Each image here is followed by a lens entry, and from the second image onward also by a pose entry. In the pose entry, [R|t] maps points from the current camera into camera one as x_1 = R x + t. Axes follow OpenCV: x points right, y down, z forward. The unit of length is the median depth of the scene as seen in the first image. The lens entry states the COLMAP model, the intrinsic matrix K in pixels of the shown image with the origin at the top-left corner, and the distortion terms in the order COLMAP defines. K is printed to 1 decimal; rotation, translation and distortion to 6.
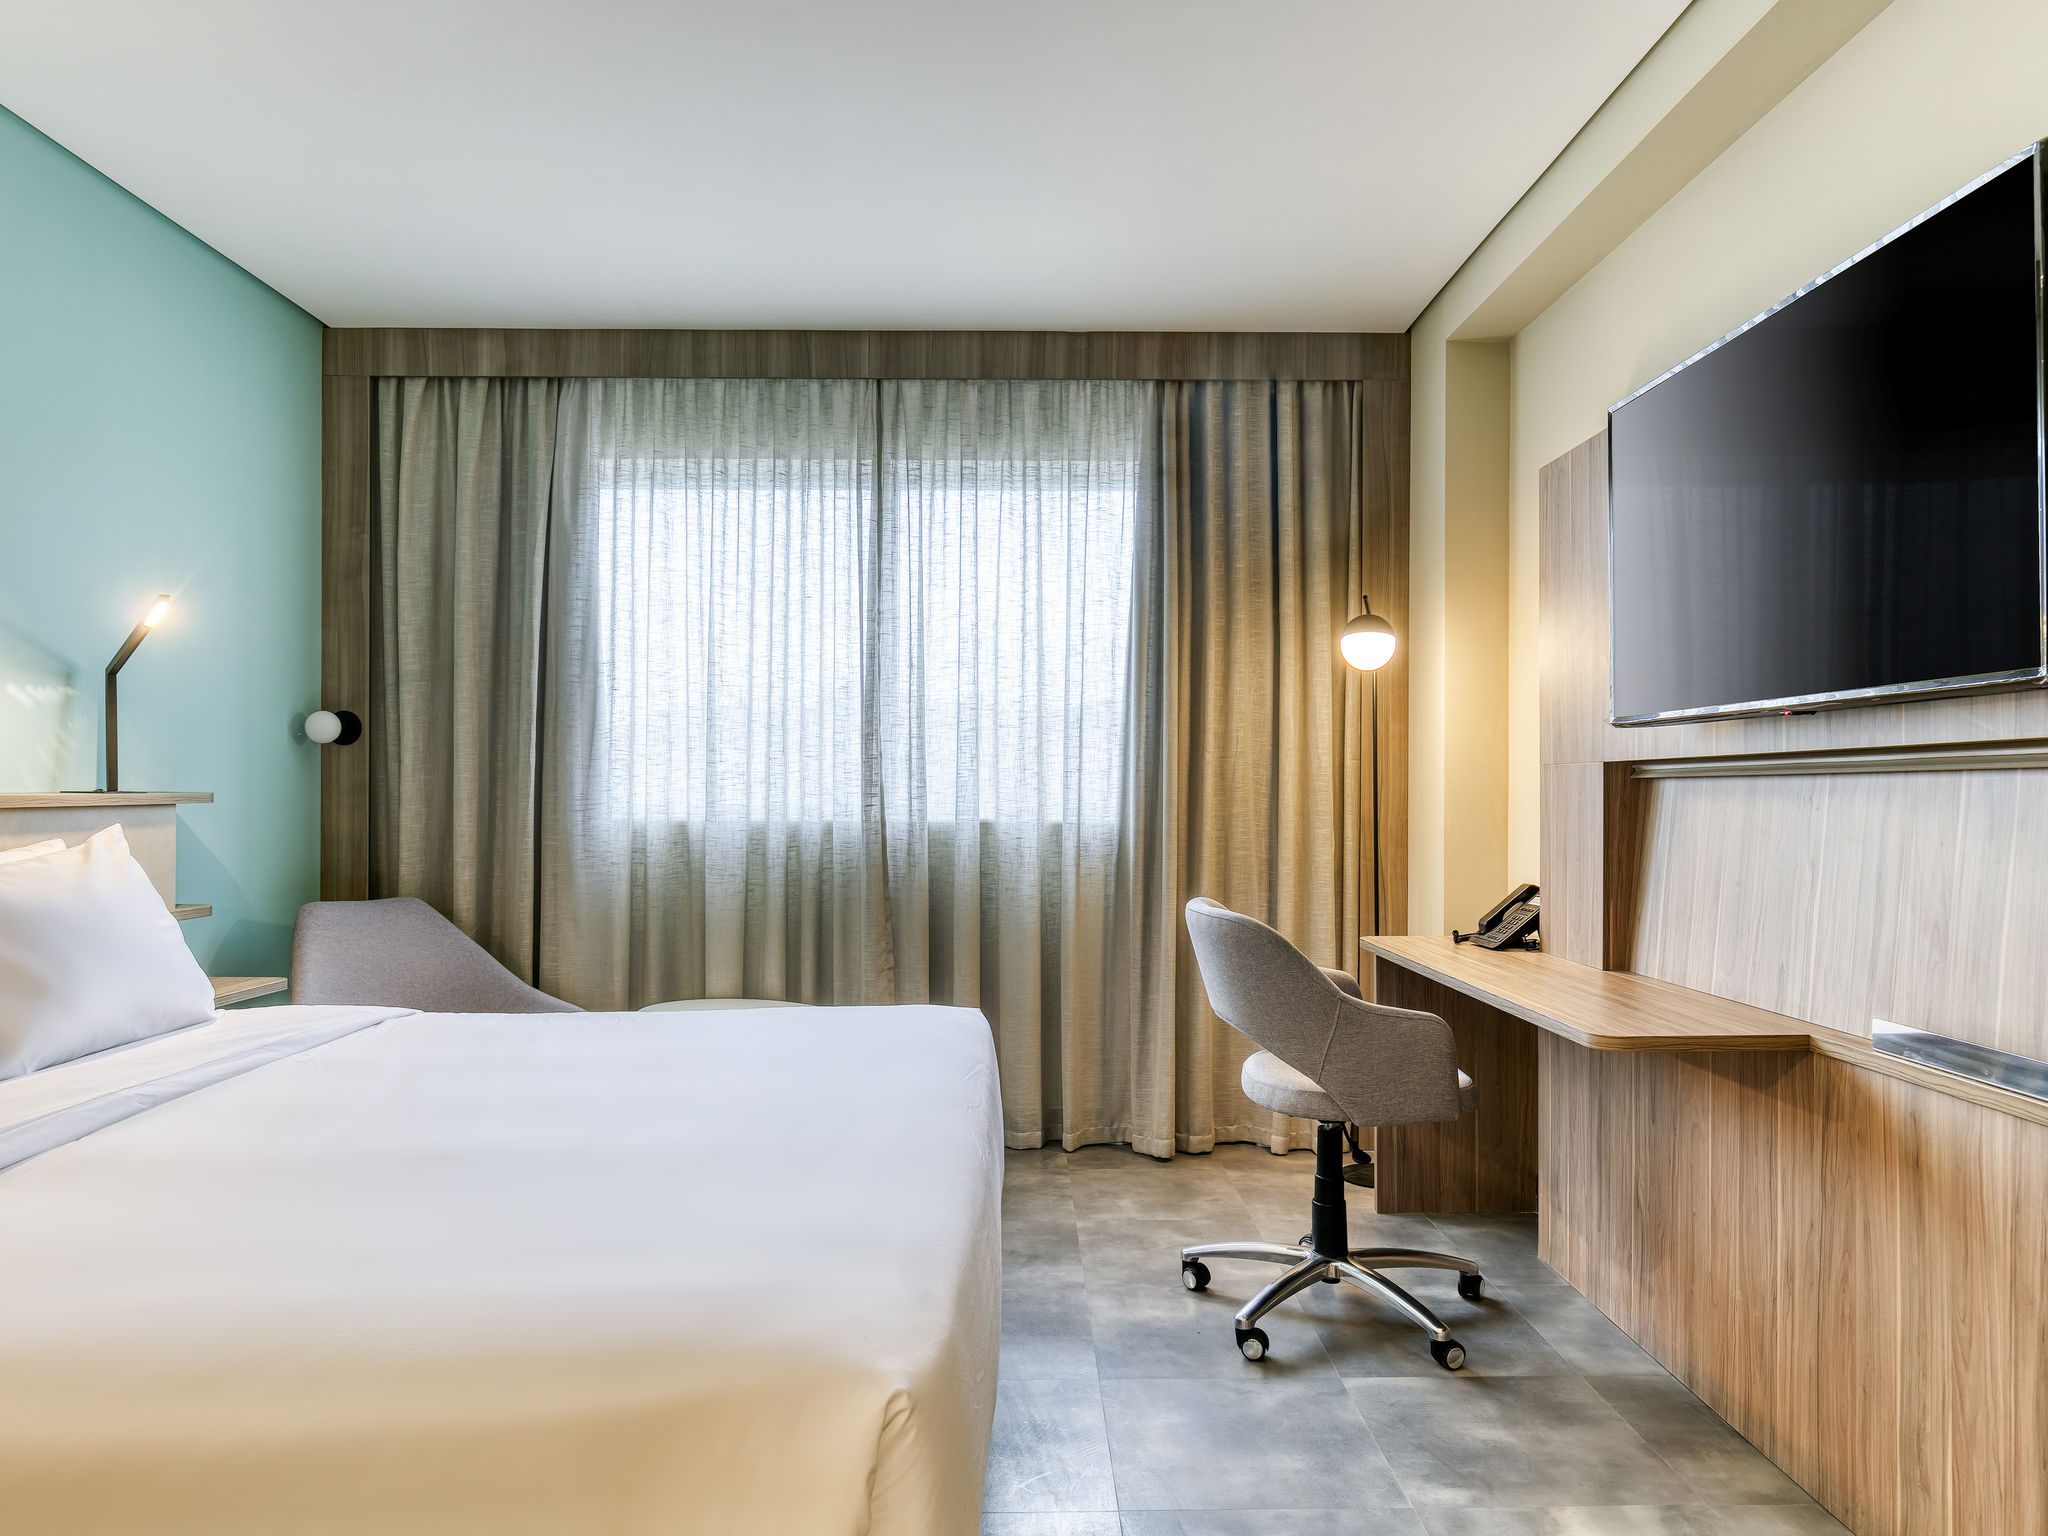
lens RADIAL K [[1235.0, 0, 1021.2], [0, 1235.0, 778.1], [0, 0, 1]] dist [0.002561, -0.000728]
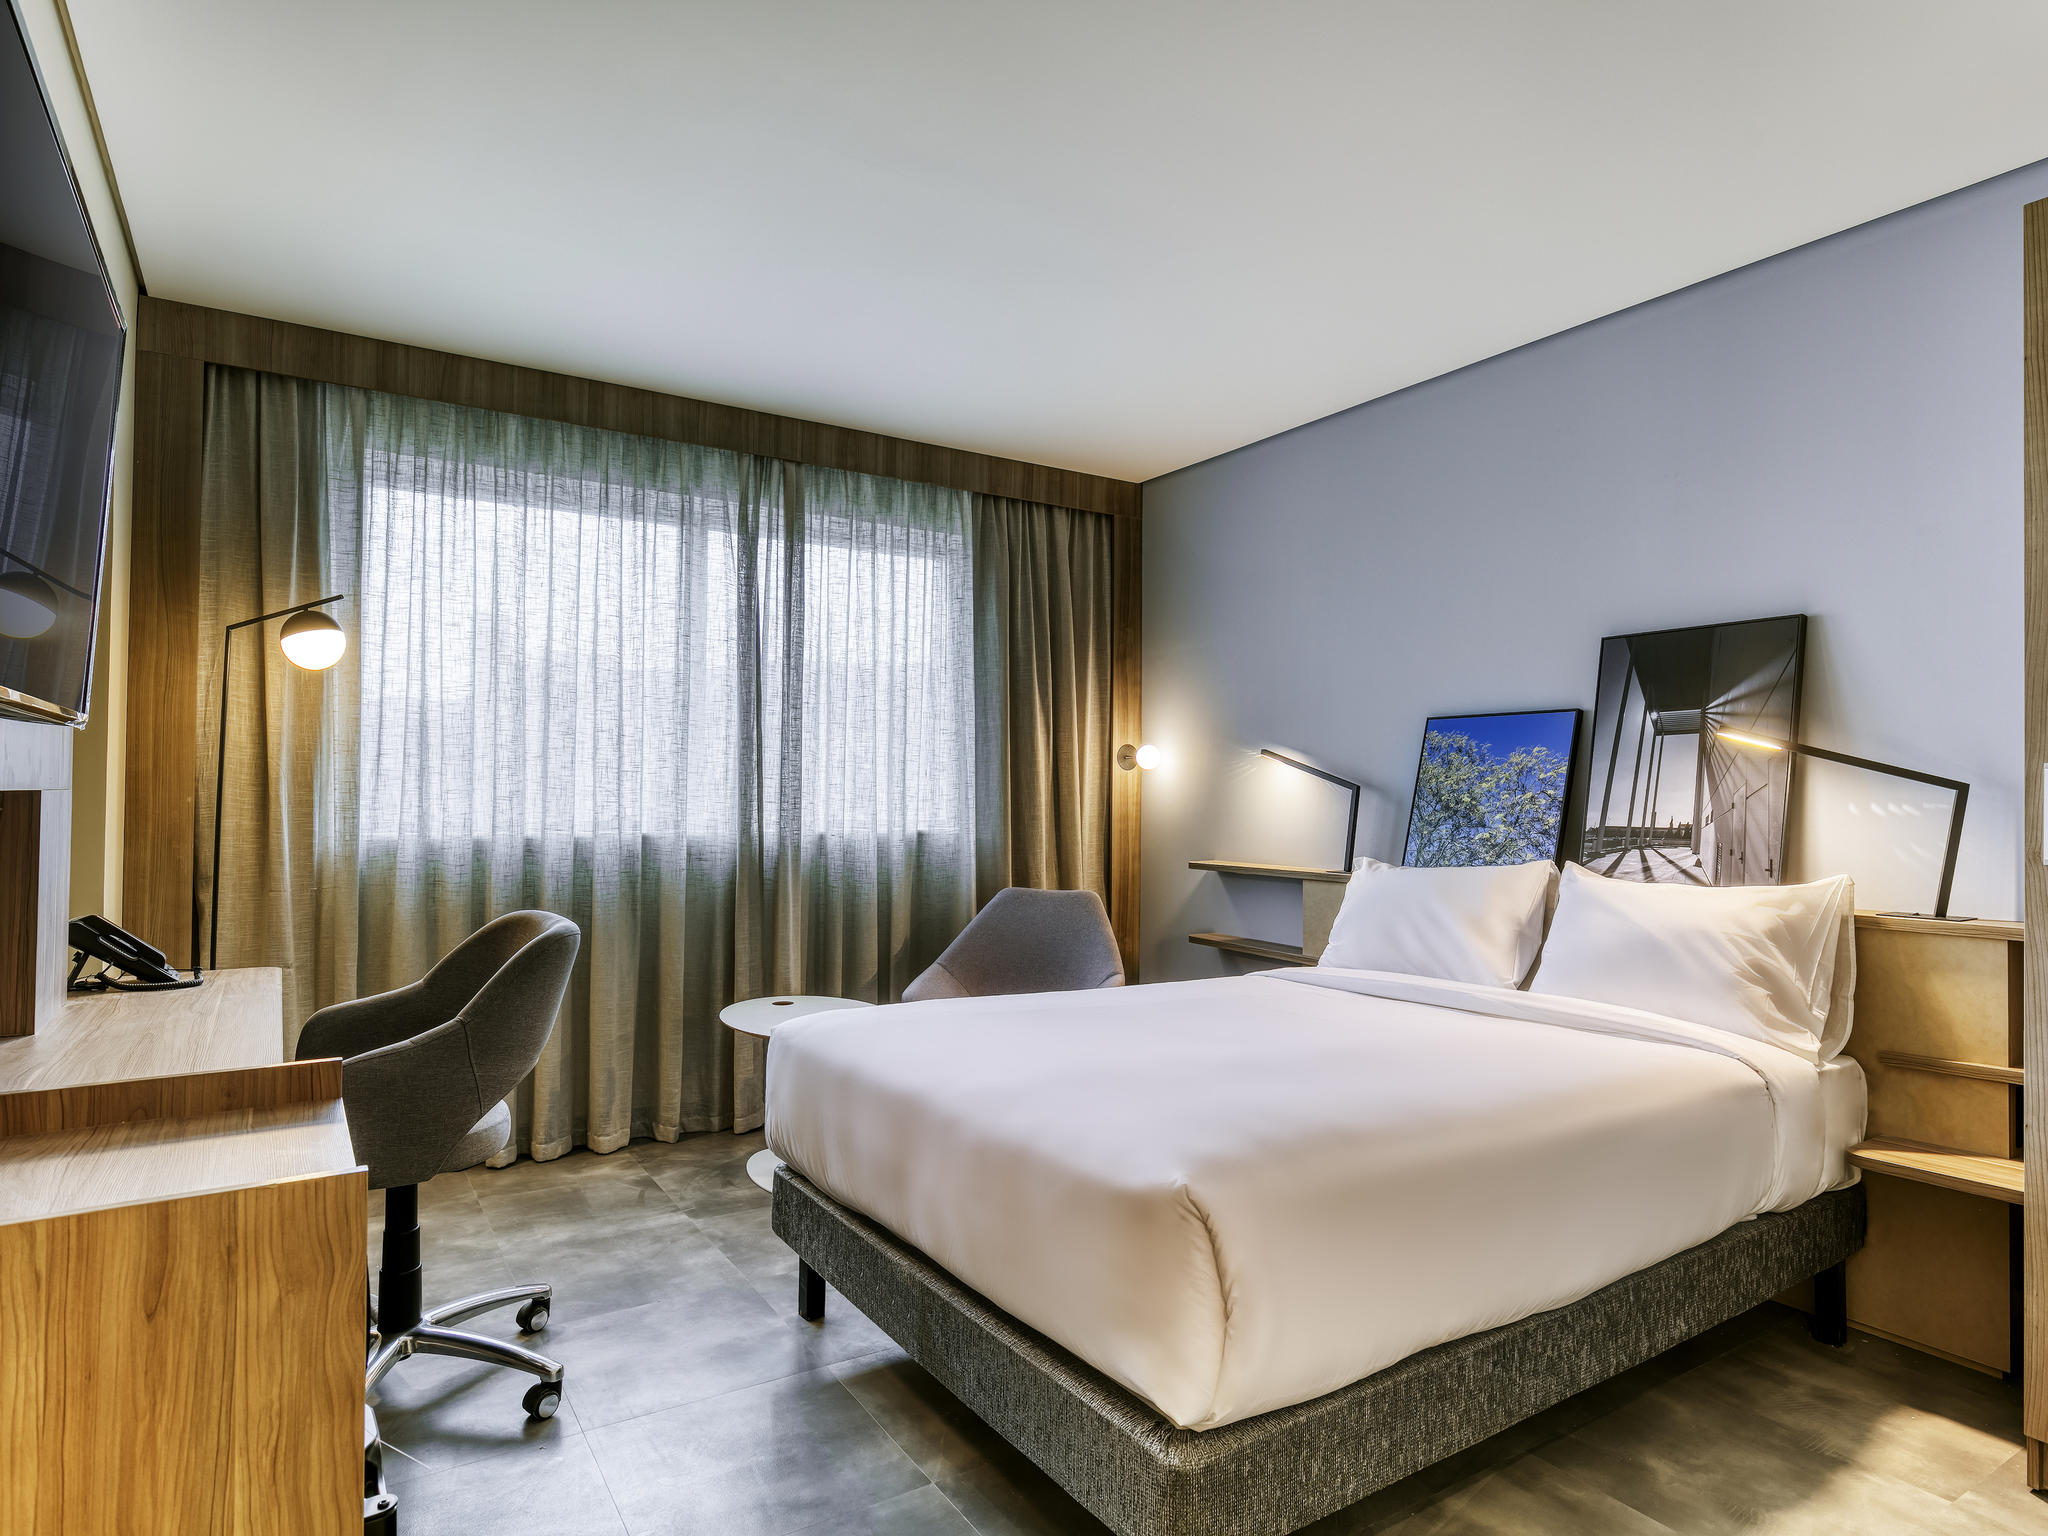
lens RADIAL K [[1137.3, 0, 1019.0], [0, 1137.3, 773.6], [0, 0, 1]] dist [-0.001038, -0.000388]
pose [[0.832984, 0.015667, 0.553075, -0.420819], [-0.005602, 0.999787, -0.019883, -0.000574], [-0.553268, 0.013464, 0.832894, 0.011522]]
